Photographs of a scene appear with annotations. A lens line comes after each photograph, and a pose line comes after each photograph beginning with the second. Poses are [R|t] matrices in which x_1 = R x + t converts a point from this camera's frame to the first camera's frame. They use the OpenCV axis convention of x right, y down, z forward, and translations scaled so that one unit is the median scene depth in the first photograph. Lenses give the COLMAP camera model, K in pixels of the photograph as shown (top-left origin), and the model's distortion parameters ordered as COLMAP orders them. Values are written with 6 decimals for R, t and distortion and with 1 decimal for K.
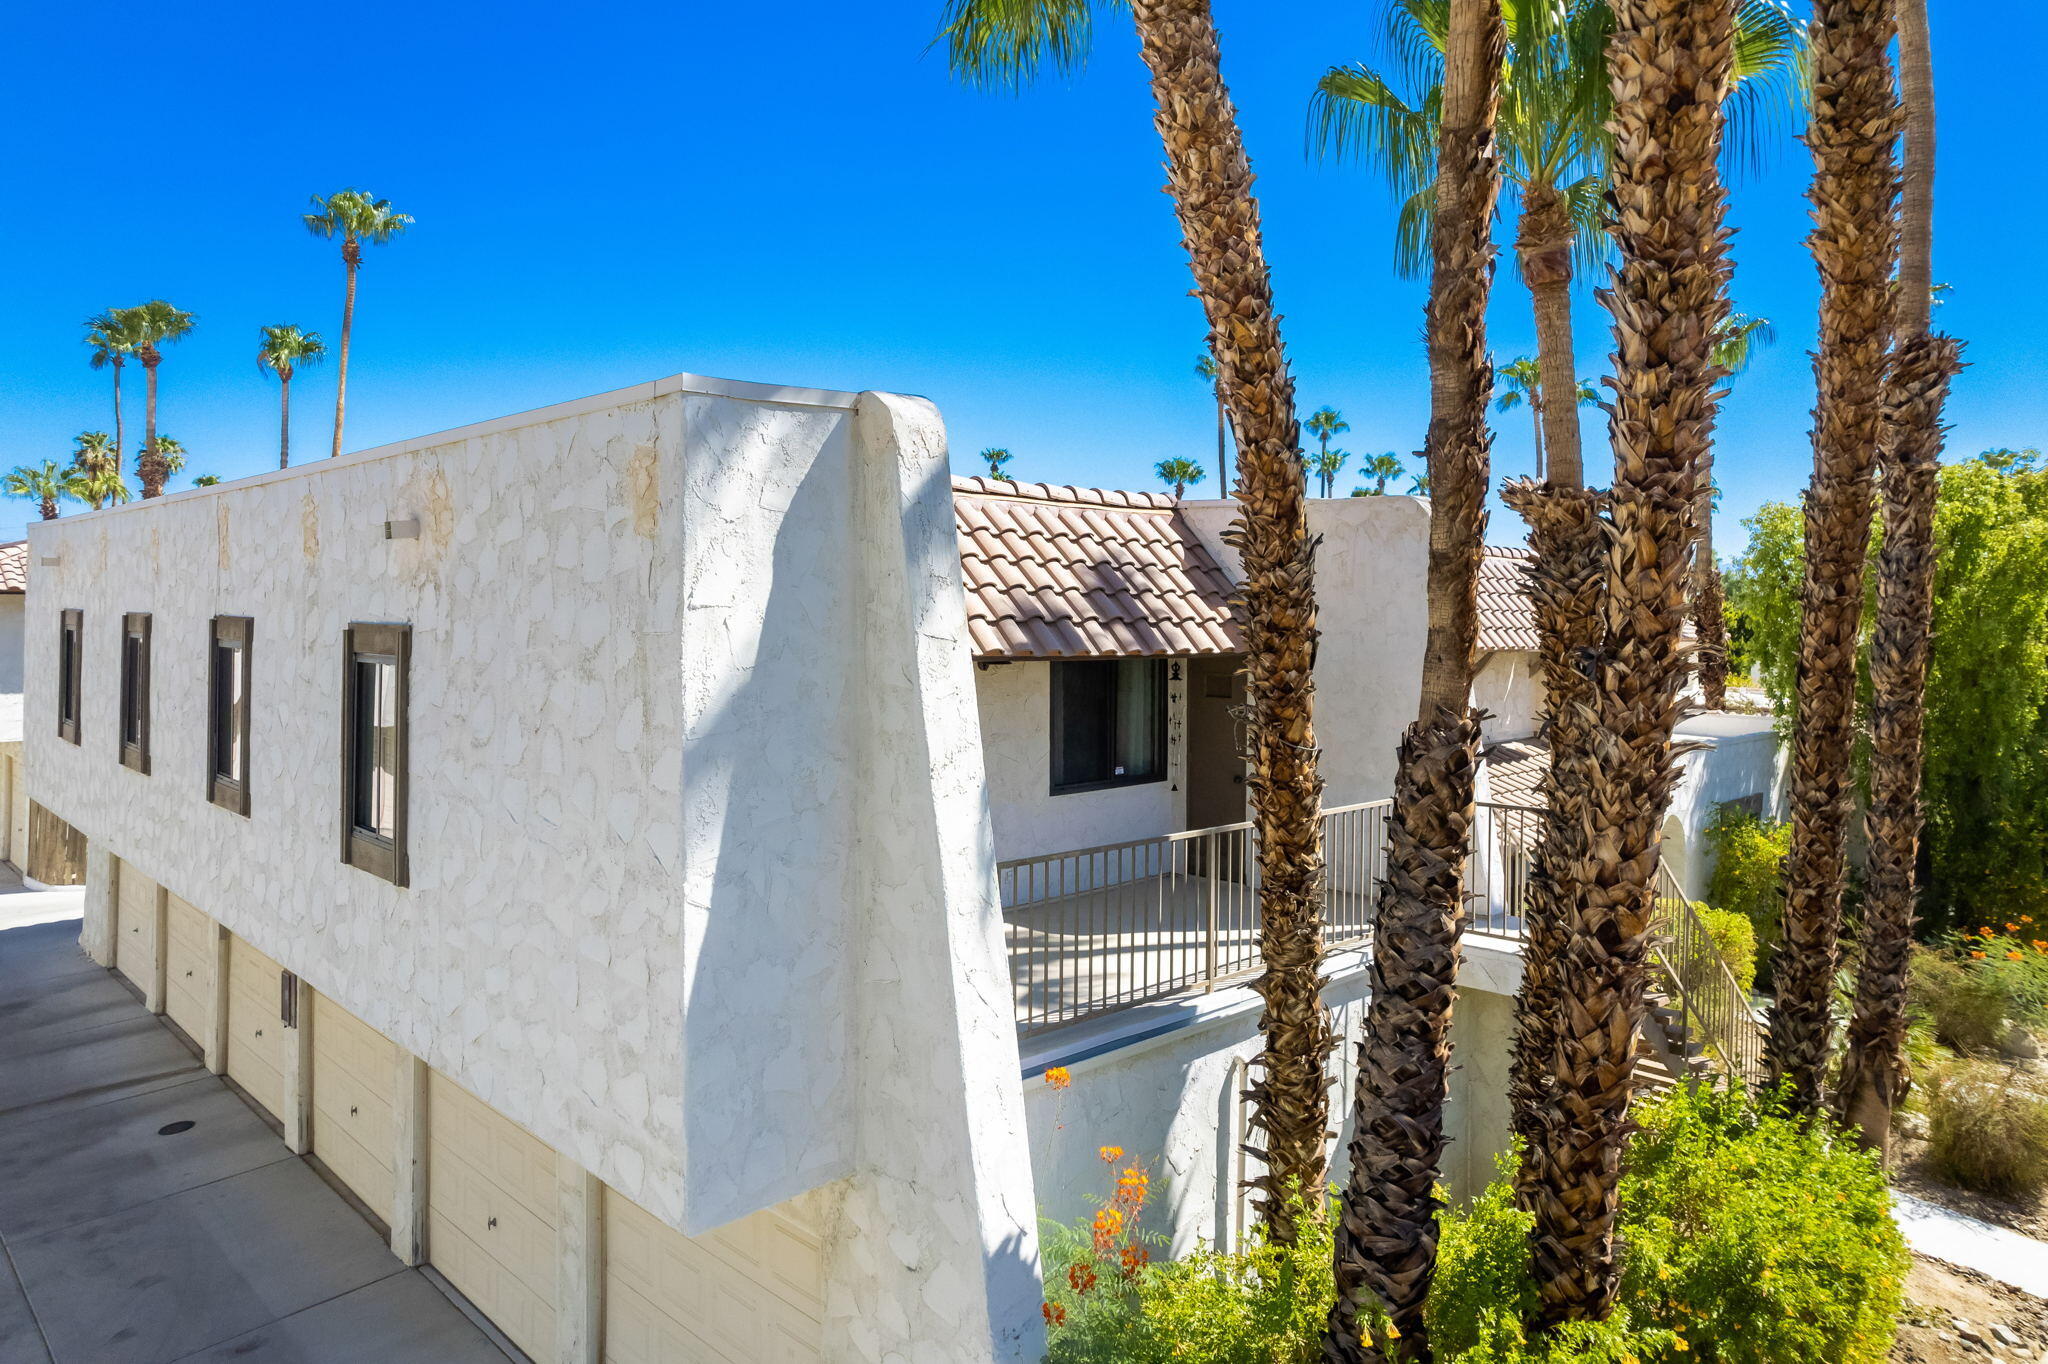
lens RADIAL K [[1342.6, 0, 1011.1], [0, 1342.6, 619.0], [0, 0, 1]] dist [-0.050214, 0.028844]
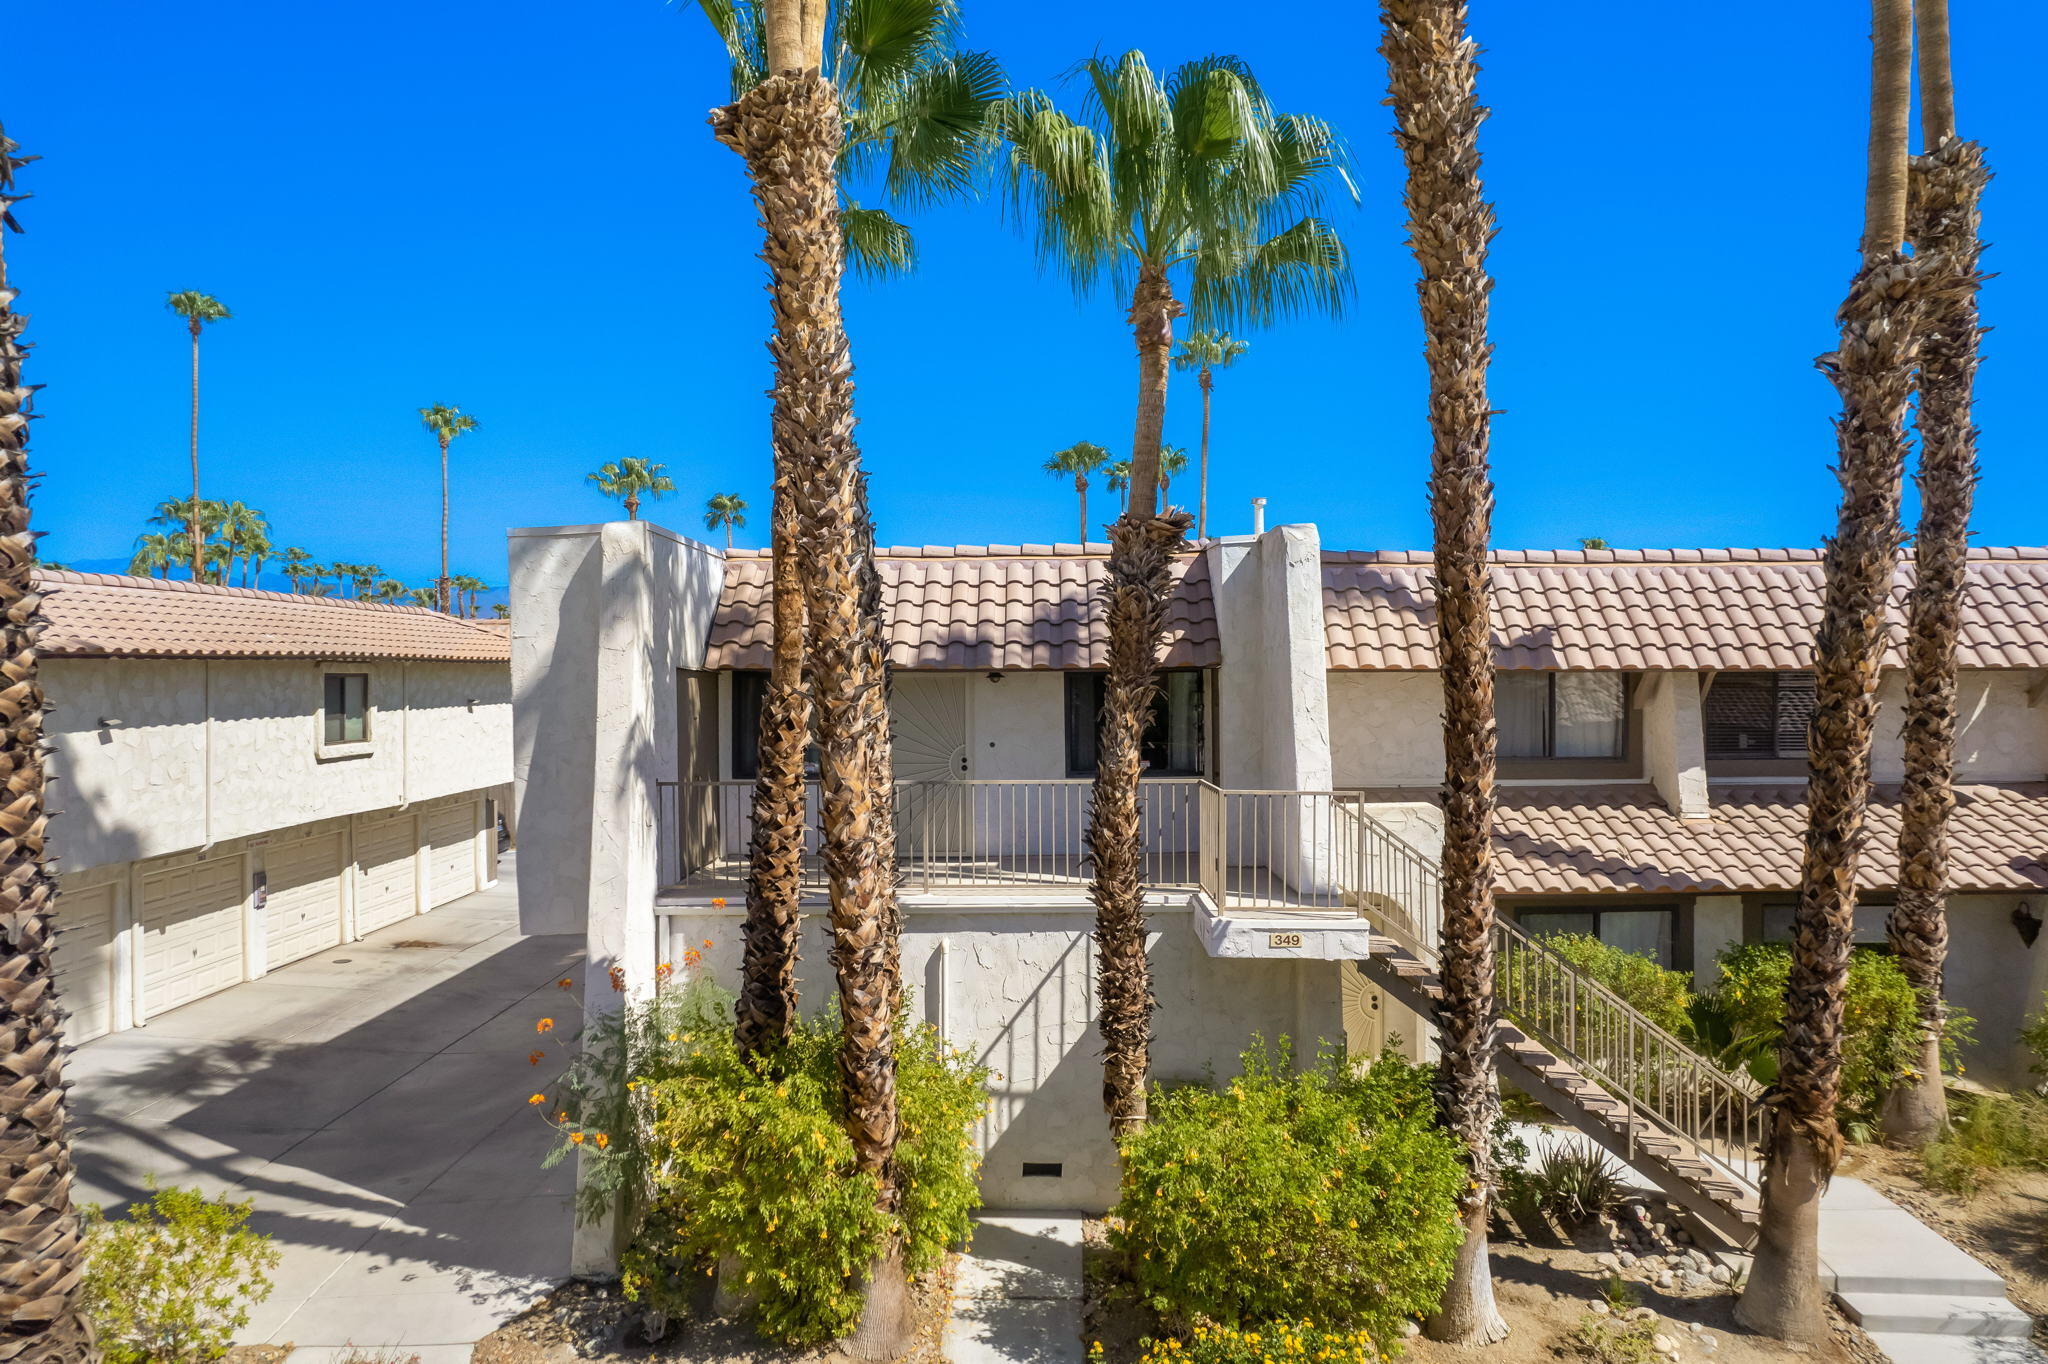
lens RADIAL K [[1342.6, 0, 1034.4], [0, 1342.6, 686.7], [0, 0, 1]] dist [-0.050214, 0.028844]
pose [[0.702608, -0.015688, -0.711404, 1.299902], [0.015371, 0.999858, -0.006868, 0.067956], [0.711411, -0.006110, 0.702750, 0.062523]]
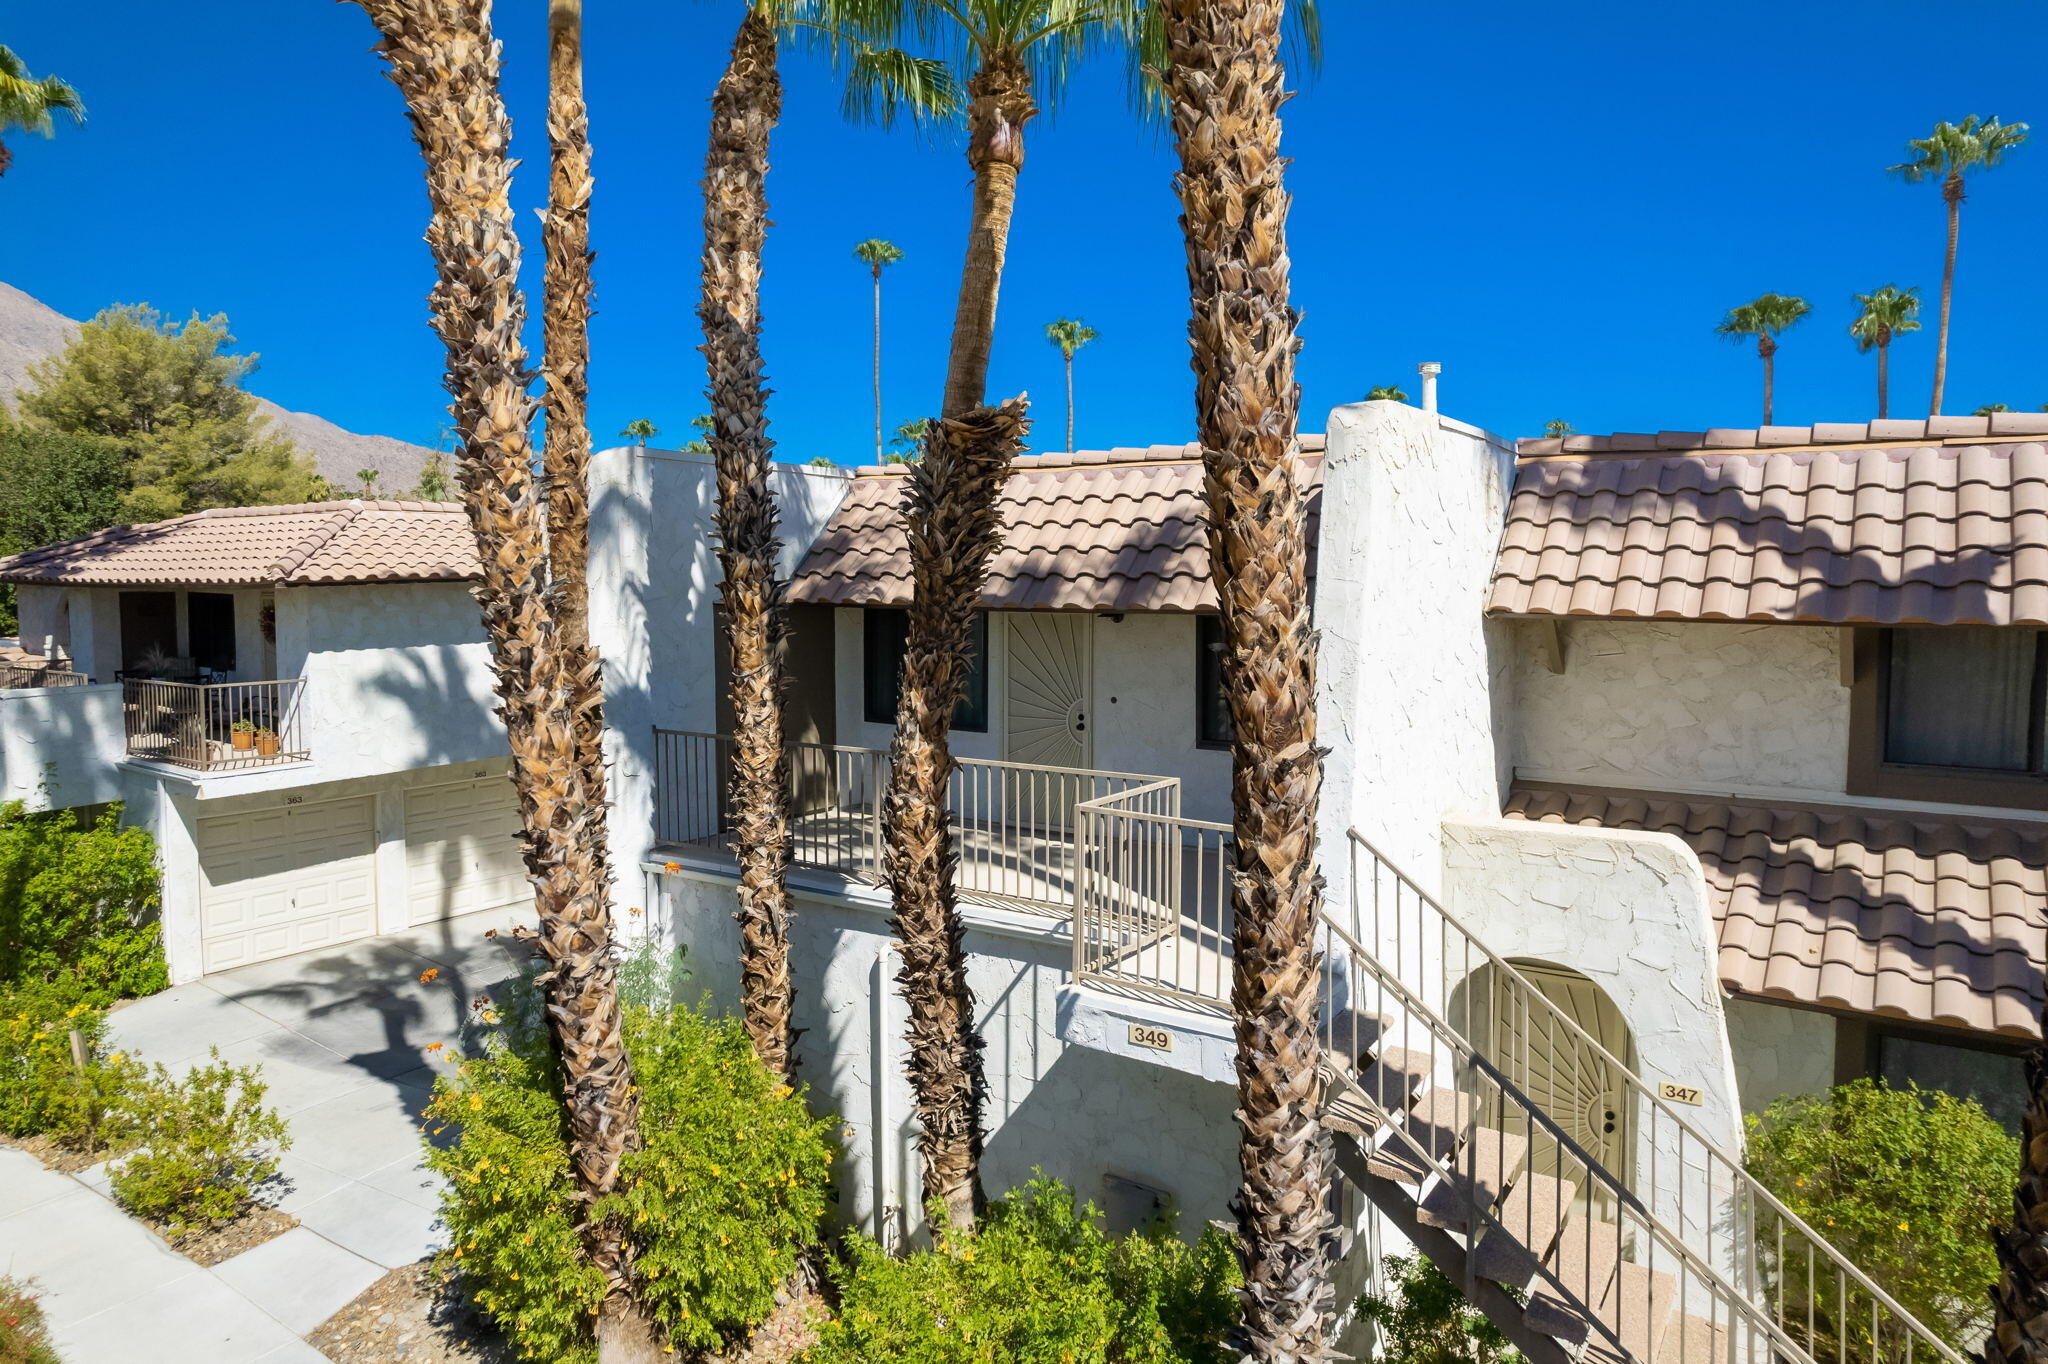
lens RADIAL K [[1342.6, 0, 1009.9], [0, 1342.6, 671.0], [0, 0, 1]] dist [-0.050214, 0.028844]
pose [[0.188921, 0.052886, -0.980567, 1.369628], [0.000656, 0.998542, 0.053981, 0.022804], [0.981992, -0.010842, 0.188611, 0.910076]]
